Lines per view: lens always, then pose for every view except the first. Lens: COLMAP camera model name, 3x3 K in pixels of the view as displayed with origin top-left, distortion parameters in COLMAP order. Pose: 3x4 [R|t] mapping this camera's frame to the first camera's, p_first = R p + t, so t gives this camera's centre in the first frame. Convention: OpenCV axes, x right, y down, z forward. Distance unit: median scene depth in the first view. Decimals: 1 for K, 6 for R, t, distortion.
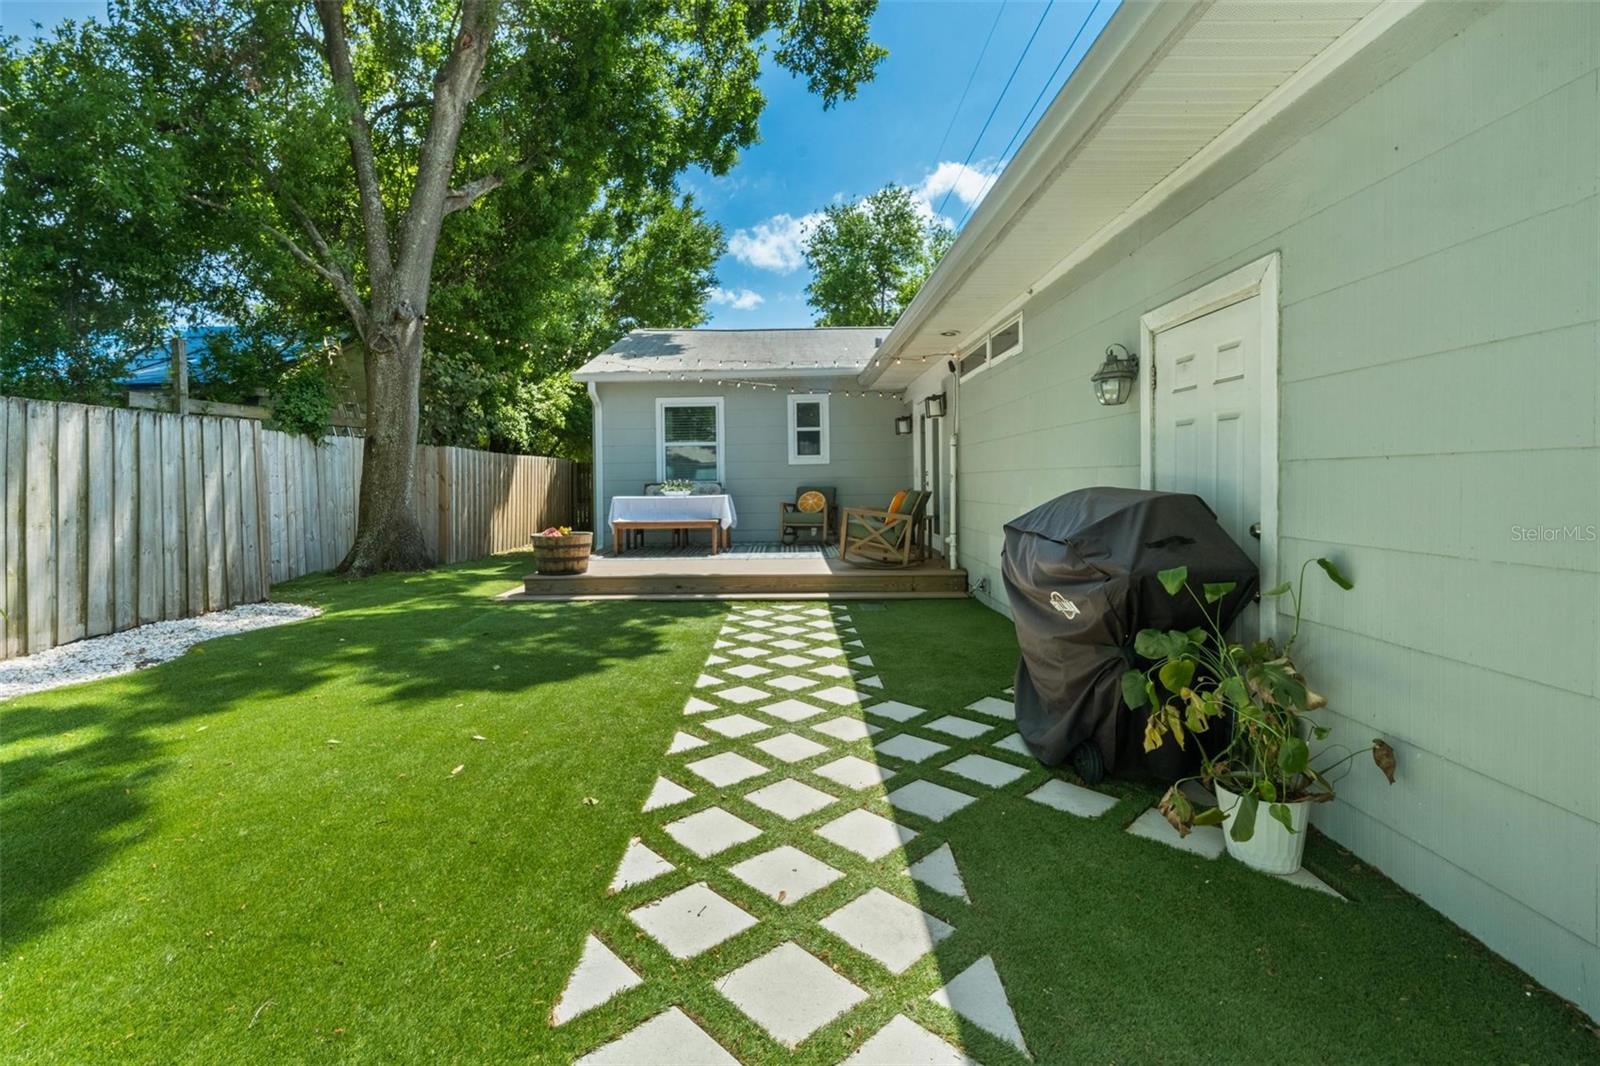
lens RADIAL K [[745.9, 0, 798.9], [0, 745.9, 521.4], [0, 0, 1]] dist [-0.000479, -0.000448]
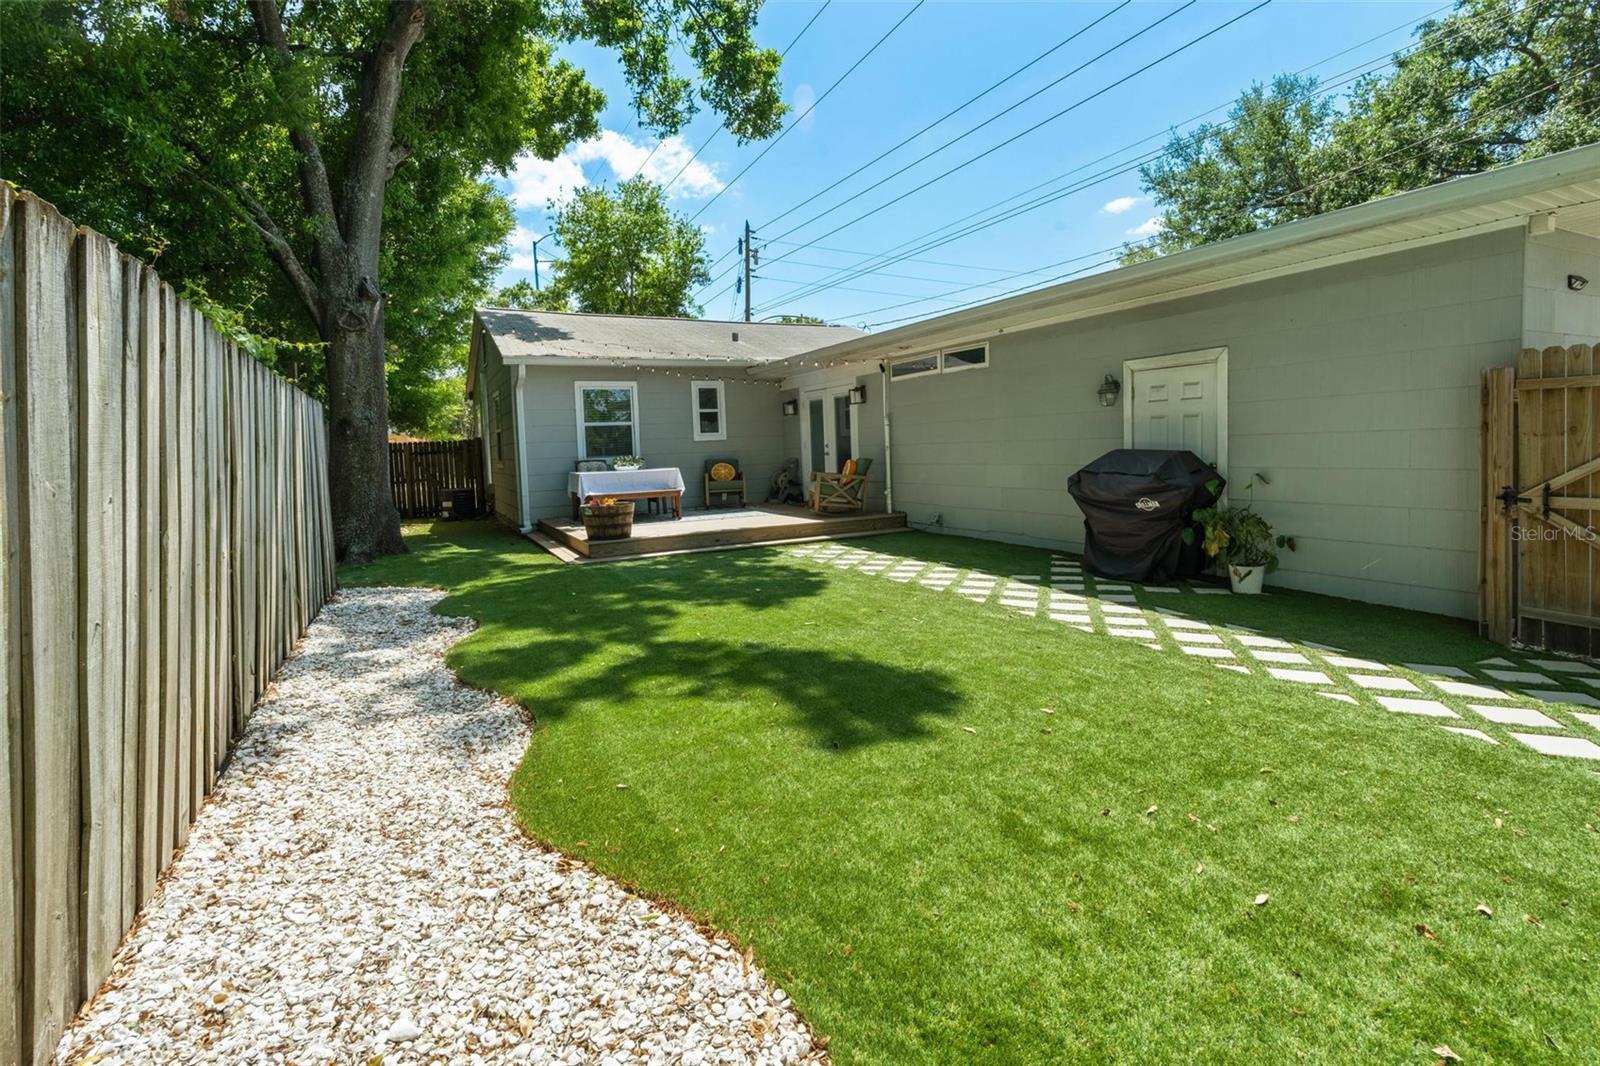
lens RADIAL K [[745.9, 0, 803.2], [0, 745.9, 533.6], [0, 0, 1]] dist [-0.000479, -0.000448]
pose [[0.870996, -0.075799, 0.485408, -0.528614], [0.051157, 0.996648, 0.063838, 0.003356], [-0.488620, -0.030770, 0.871954, -0.130666]]
